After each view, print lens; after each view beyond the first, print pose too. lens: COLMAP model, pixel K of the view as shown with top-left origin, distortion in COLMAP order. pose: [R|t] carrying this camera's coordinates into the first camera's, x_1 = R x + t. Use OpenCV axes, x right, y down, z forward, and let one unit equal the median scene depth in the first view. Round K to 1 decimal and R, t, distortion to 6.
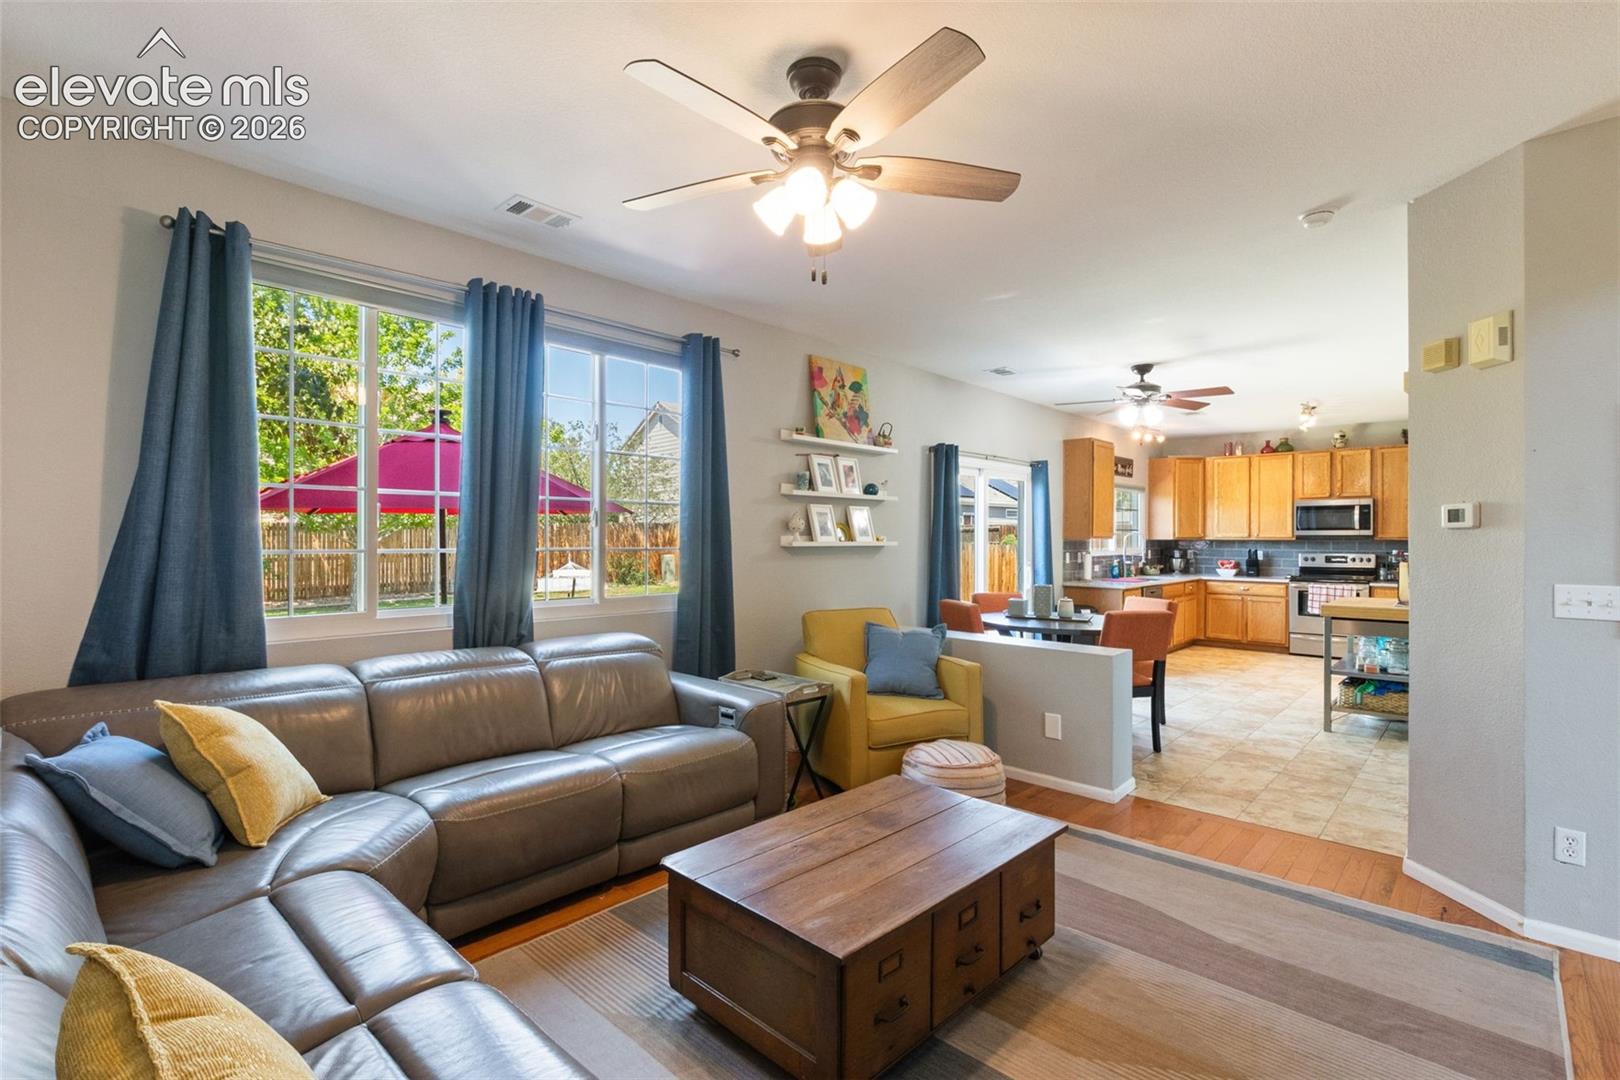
lens RADIAL K [[755.8, 0, 782.7], [0, 755.8, 539.4], [0, 0, 1]] dist [-0.004026, 0.001490]
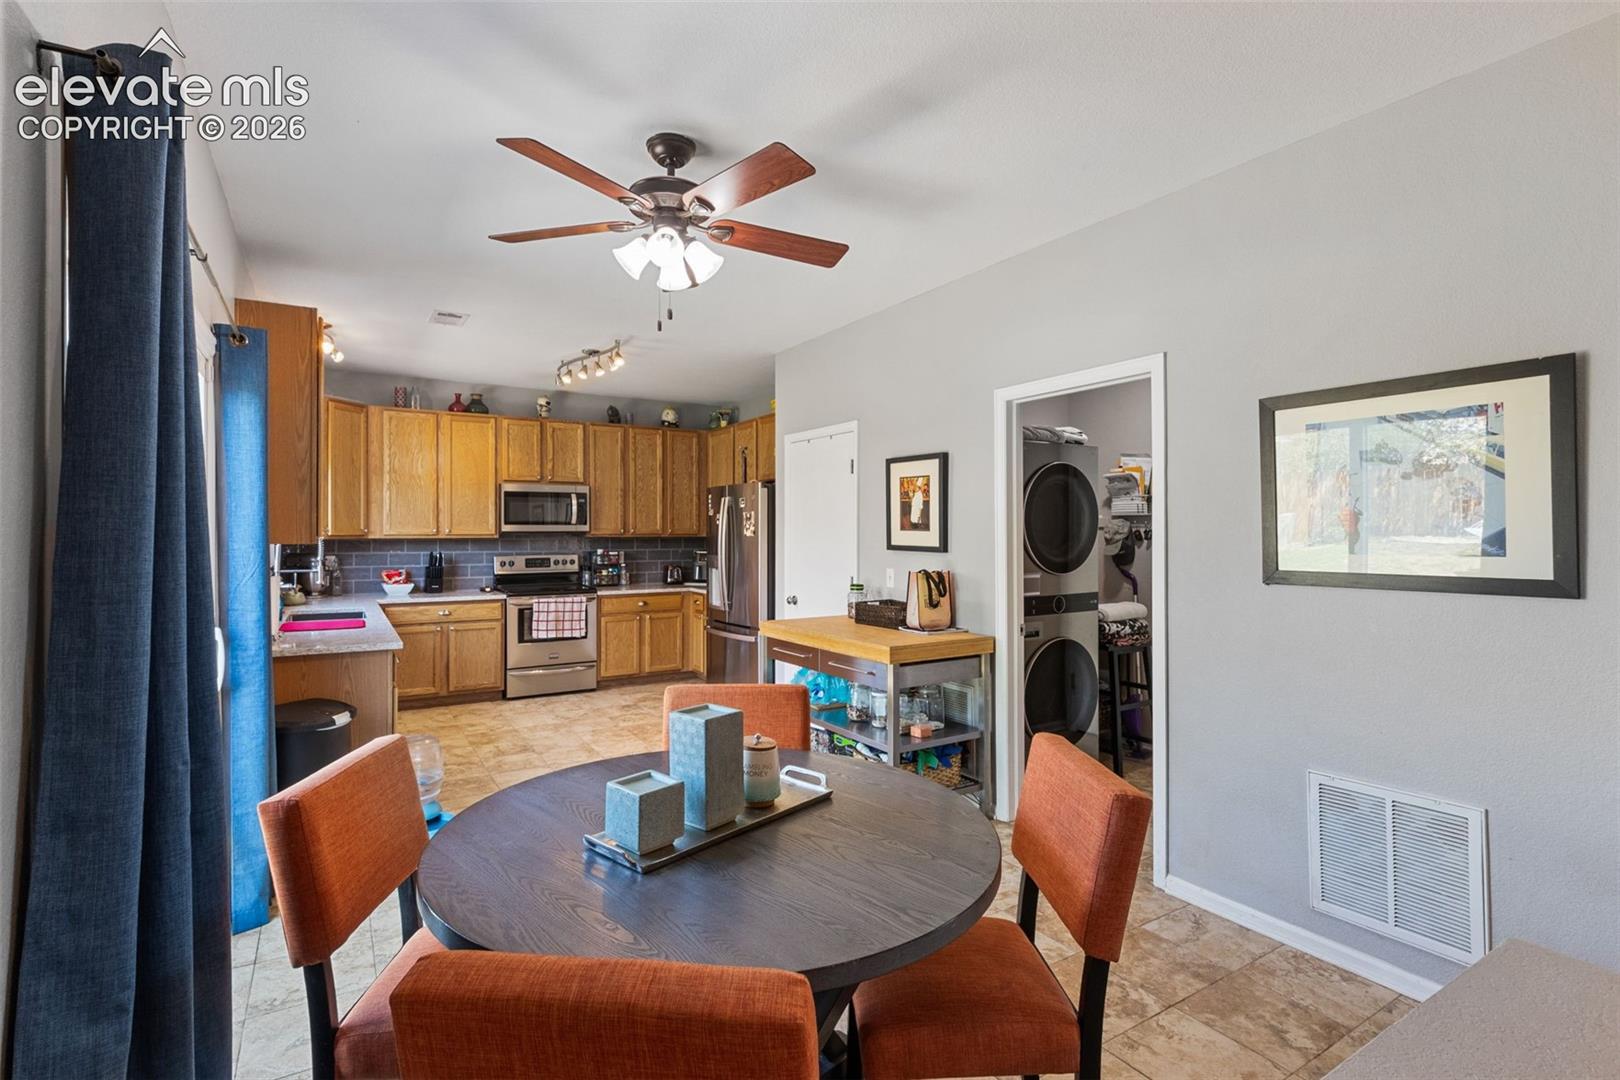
lens RADIAL K [[755.8, 0, 811.1], [0, 755.8, 533.6], [0, 0, 1]] dist [-0.004026, 0.001490]
pose [[0.239215, -0.007119, 0.970940, 0.054866], [0.003339, 0.999973, 0.006510, -0.007643], [-0.970961, 0.001685, 0.239233, 0.574137]]
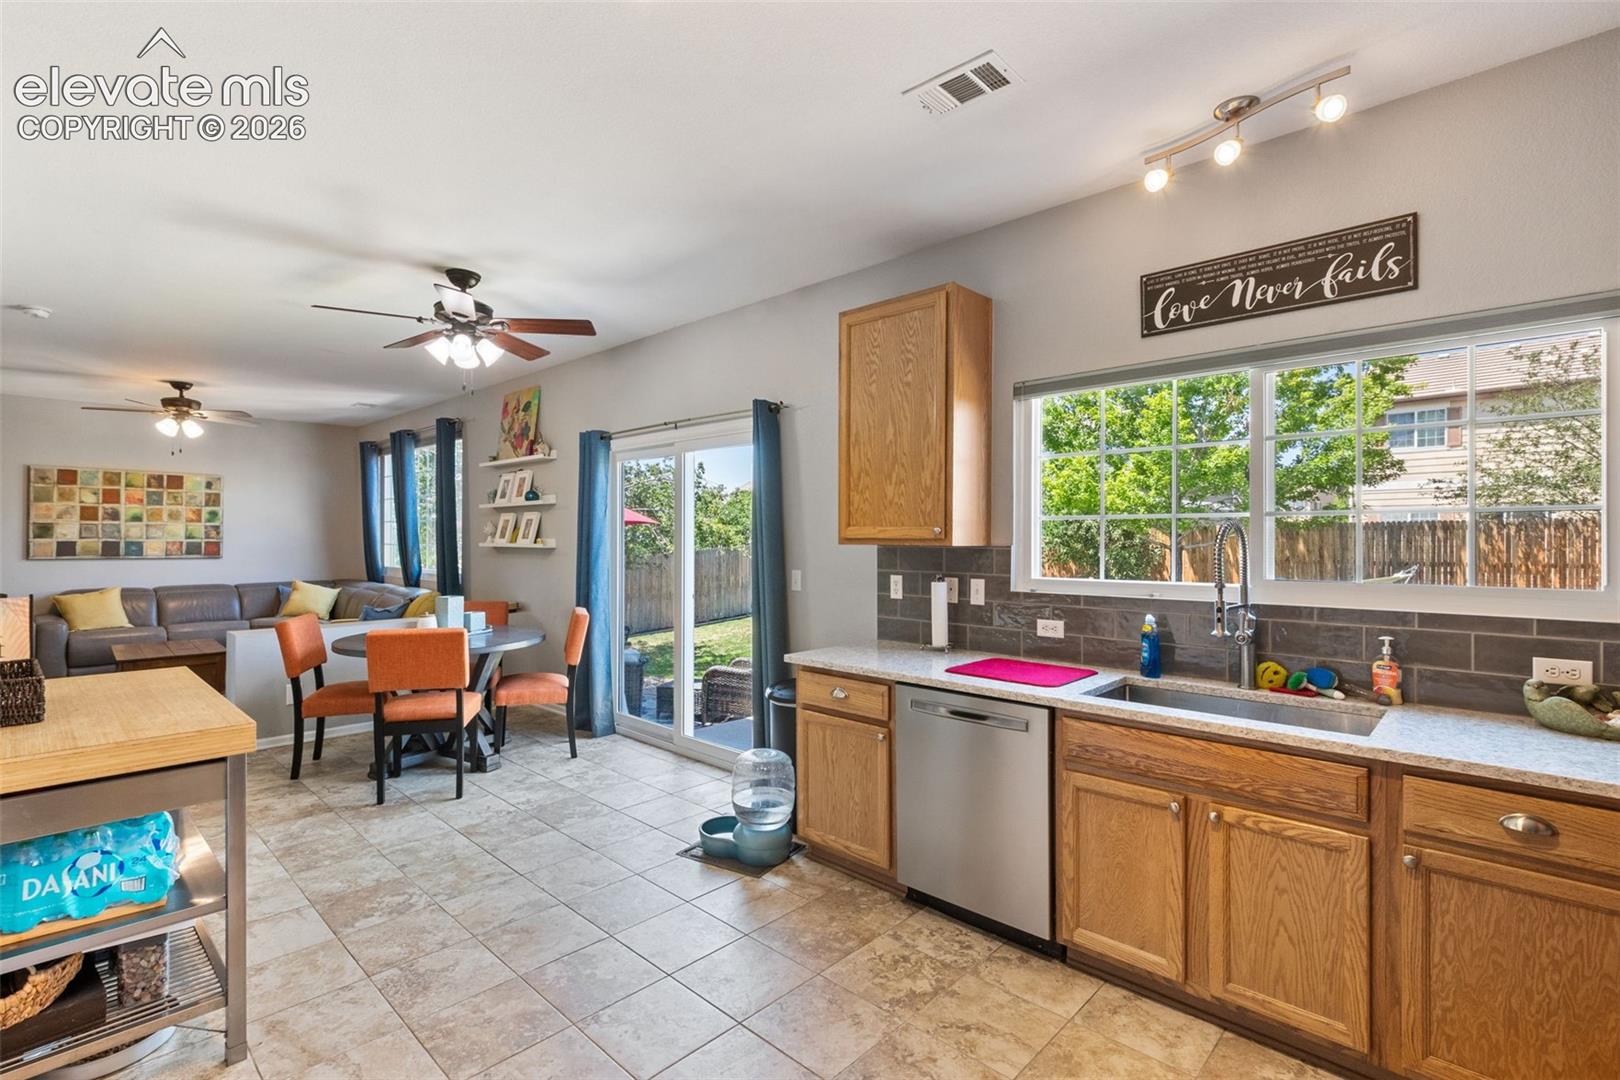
lens RADIAL K [[755.8, 0, 798.6], [0, 755.8, 539.4], [0, 0, 1]] dist [-0.004026, 0.001490]
pose [[-0.007143, -0.000229, -0.999974, 0.782058], [-0.003701, 0.999993, -0.000203, -0.002771], [0.999968, 0.003700, -0.007143, 0.903904]]
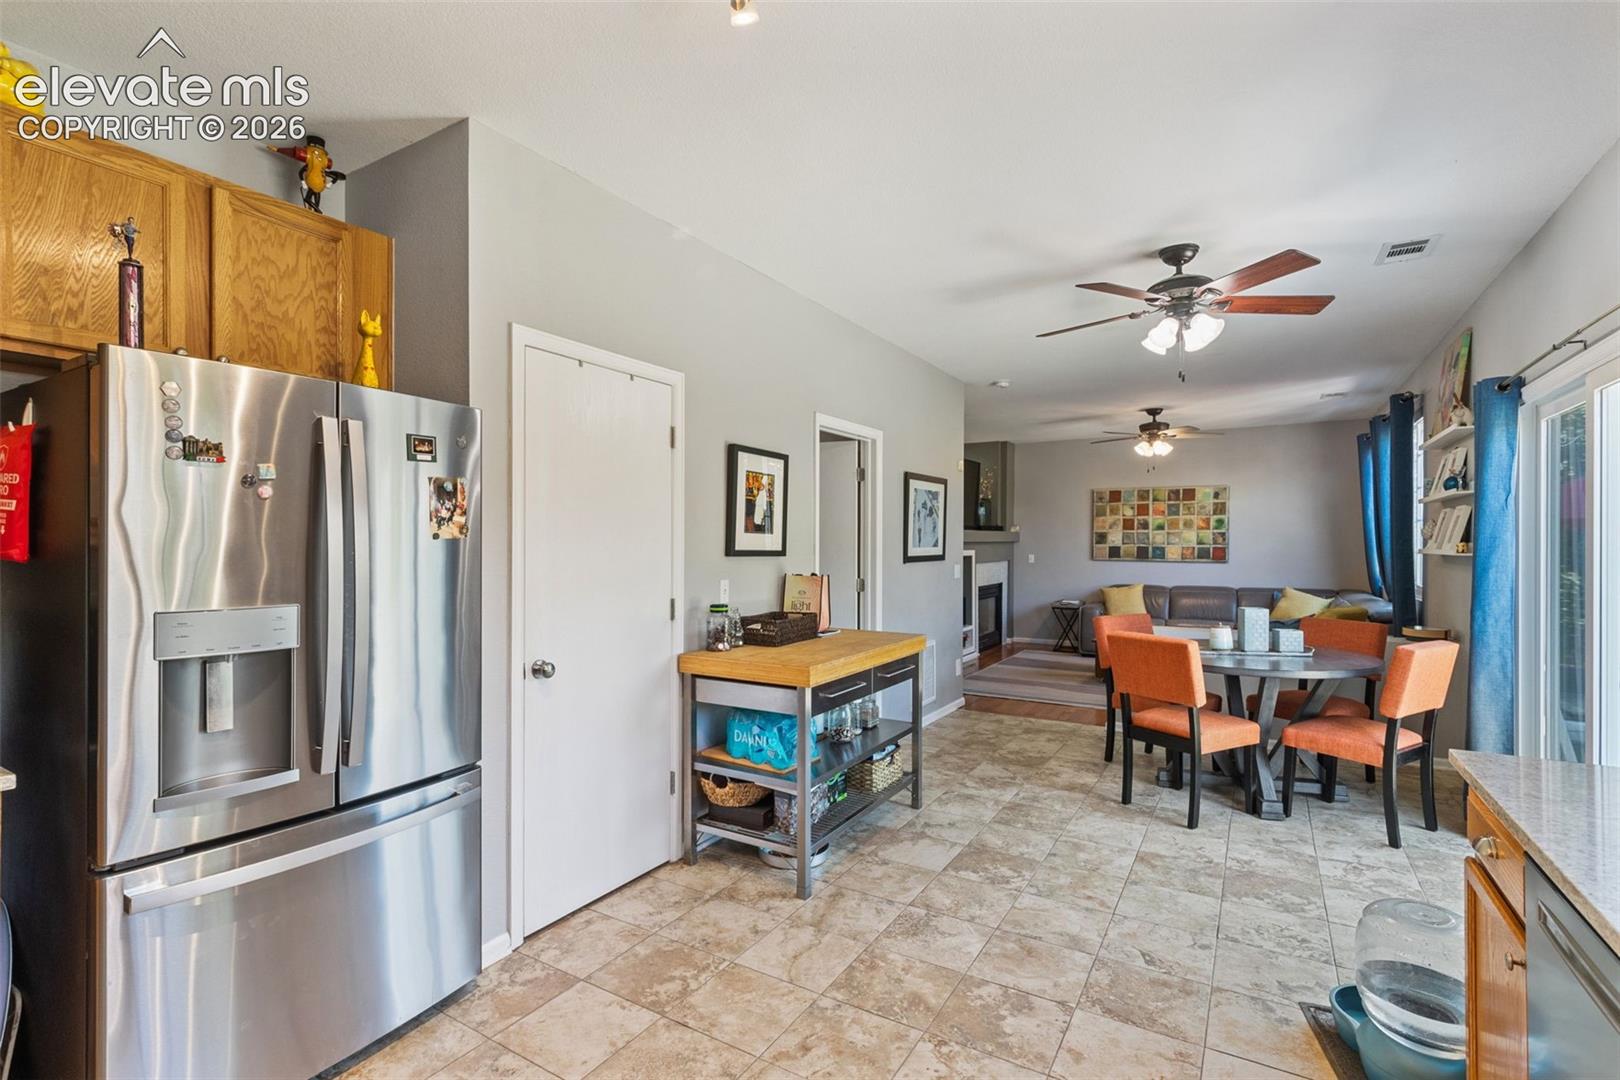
lens RADIAL K [[755.8, 0, 771.5], [0, 755.8, 545.1], [0, 0, 1]] dist [-0.004026, 0.001490]
pose [[-0.982369, -0.003545, -0.186919, 0.626363], [-0.004119, 0.999988, 0.002682, -0.000483], [0.186907, 0.003405, -0.982372, 1.060990]]
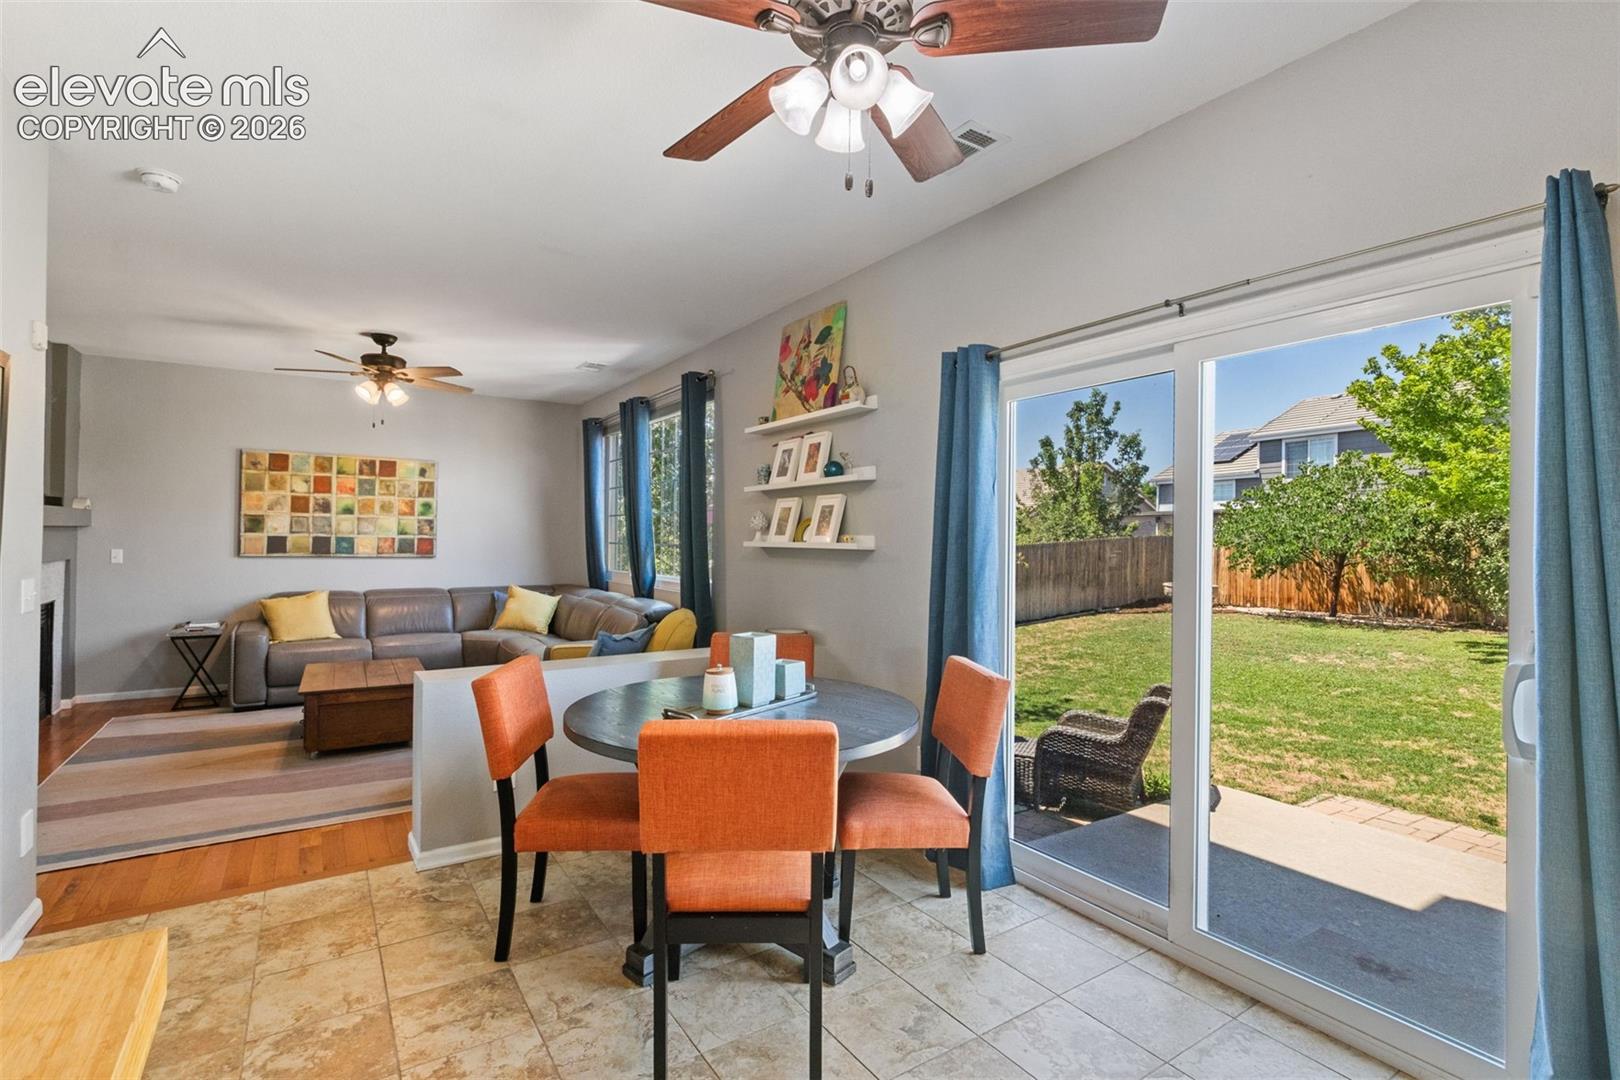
lens RADIAL K [[755.8, 0, 798.5], [0, 755.8, 538.9], [0, 0, 1]] dist [-0.004026, 0.001490]
pose [[-0.233418, -0.006698, -0.972353, 0.528070], [-0.012023, 0.999920, -0.004002, 0.001780], [0.972302, 0.010756, -0.233479, 0.735176]]
